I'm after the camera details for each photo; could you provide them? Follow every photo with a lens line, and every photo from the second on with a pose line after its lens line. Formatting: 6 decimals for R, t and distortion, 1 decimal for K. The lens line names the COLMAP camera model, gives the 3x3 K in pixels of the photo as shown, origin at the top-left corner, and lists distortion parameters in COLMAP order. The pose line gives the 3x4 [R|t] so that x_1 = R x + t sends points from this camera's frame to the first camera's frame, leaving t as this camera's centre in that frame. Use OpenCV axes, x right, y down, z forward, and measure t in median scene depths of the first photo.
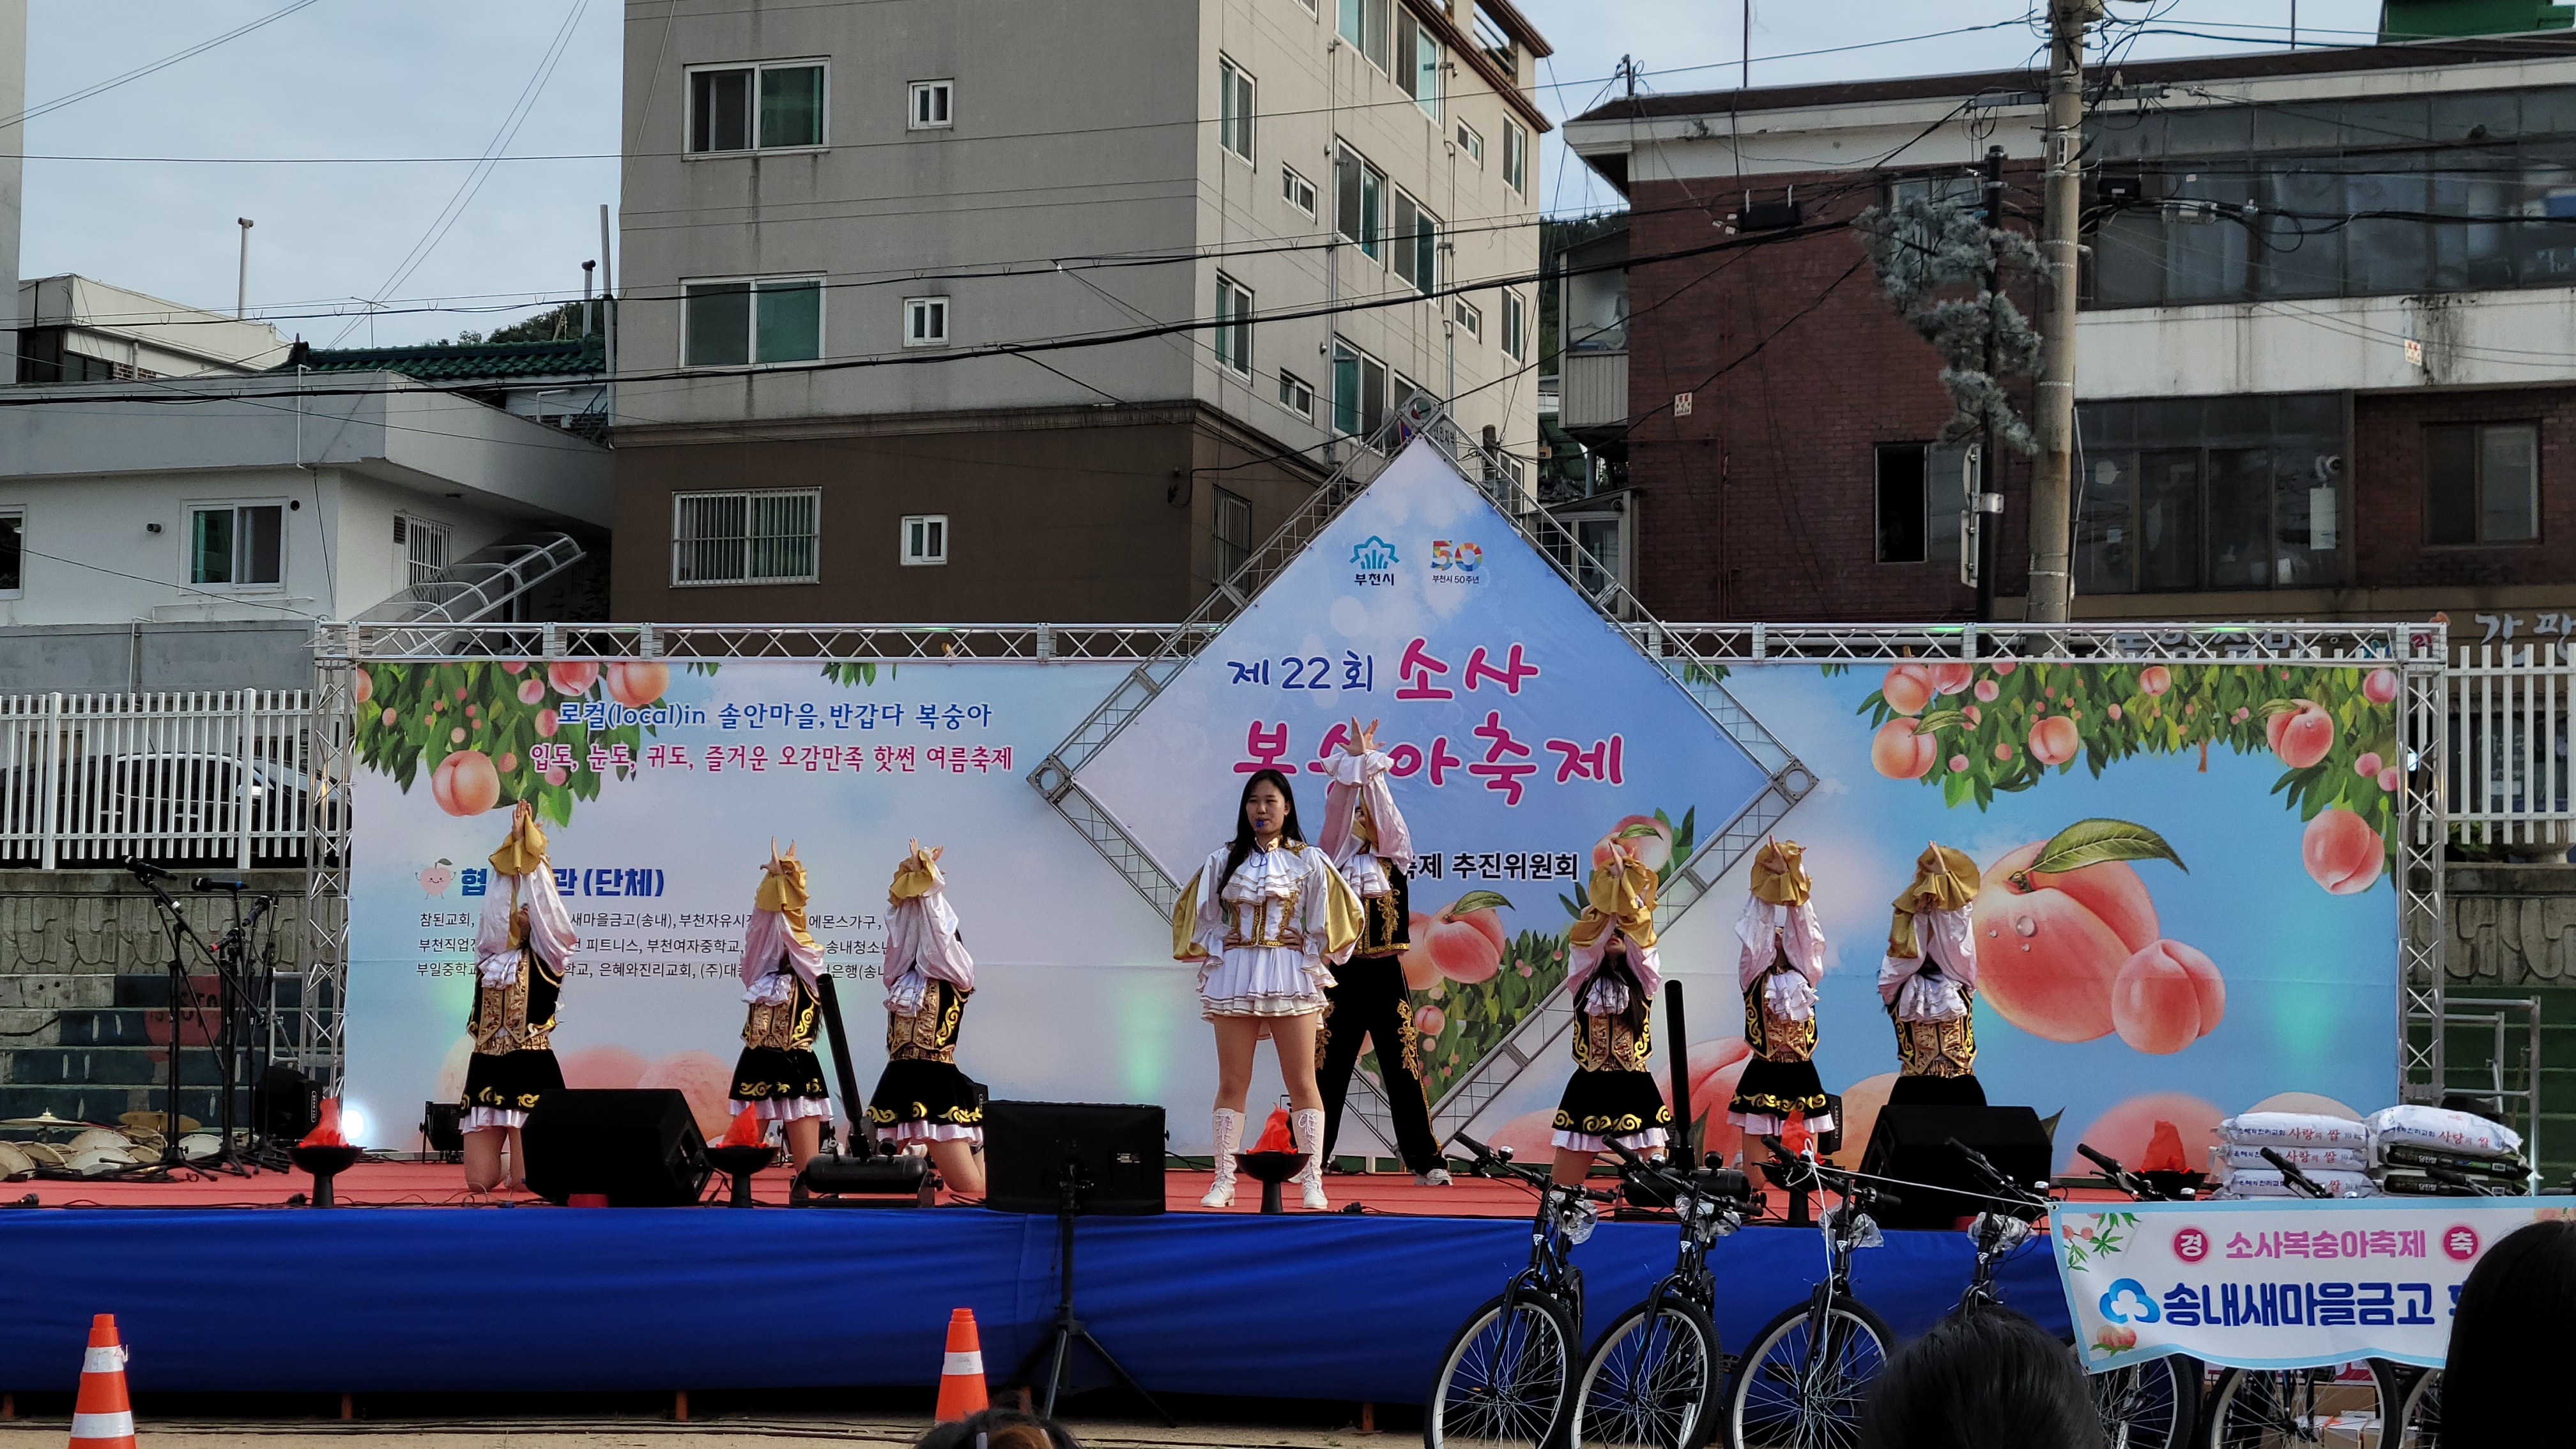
lens RADIAL K [[4003.5, 0, 1288.0], [0, 4003.5, 724.5], [0, 0, 1]] dist [0.103812, -0.095741]
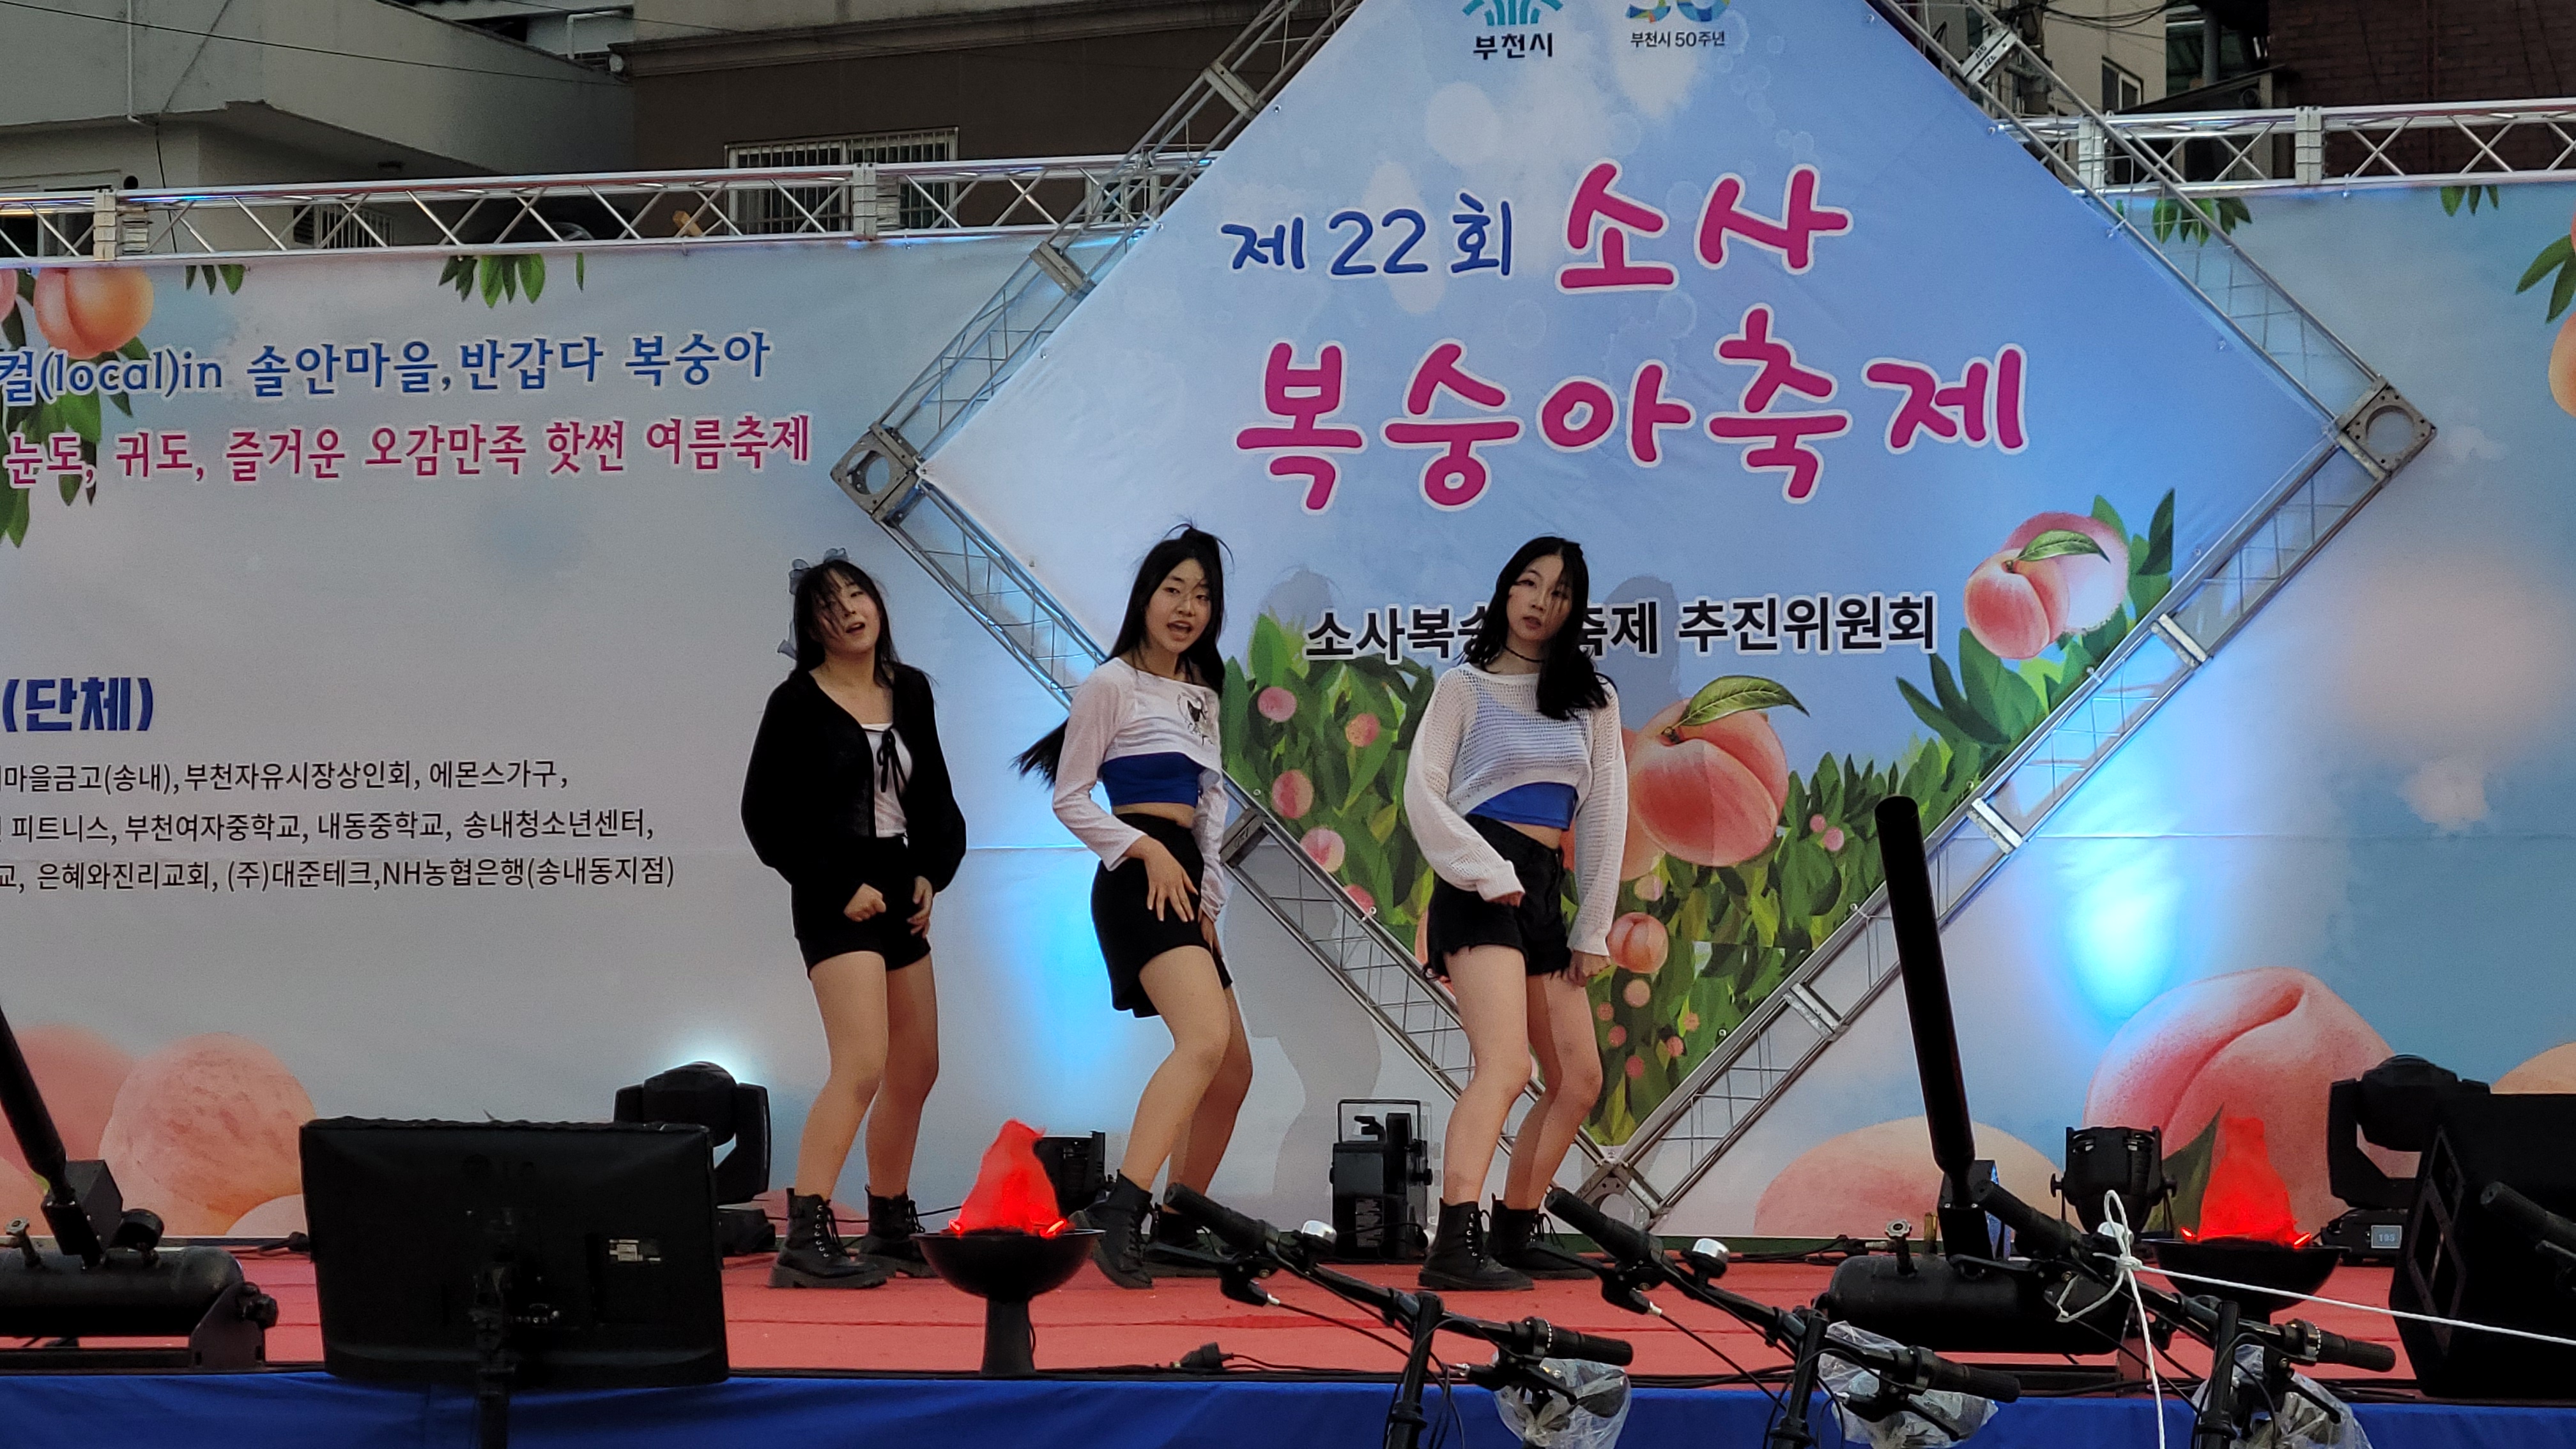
lens RADIAL K [[5724.0, 0, 1345.1], [0, 5724.0, 802.8], [0, 0, 1]] dist [-0.008078, 1.683140]
pose [[0.994695, -0.019623, -0.100975, 0.070391], [0.023516, 0.999020, 0.037508, 0.029522], [0.100140, -0.039684, 0.994182, 0.300167]]
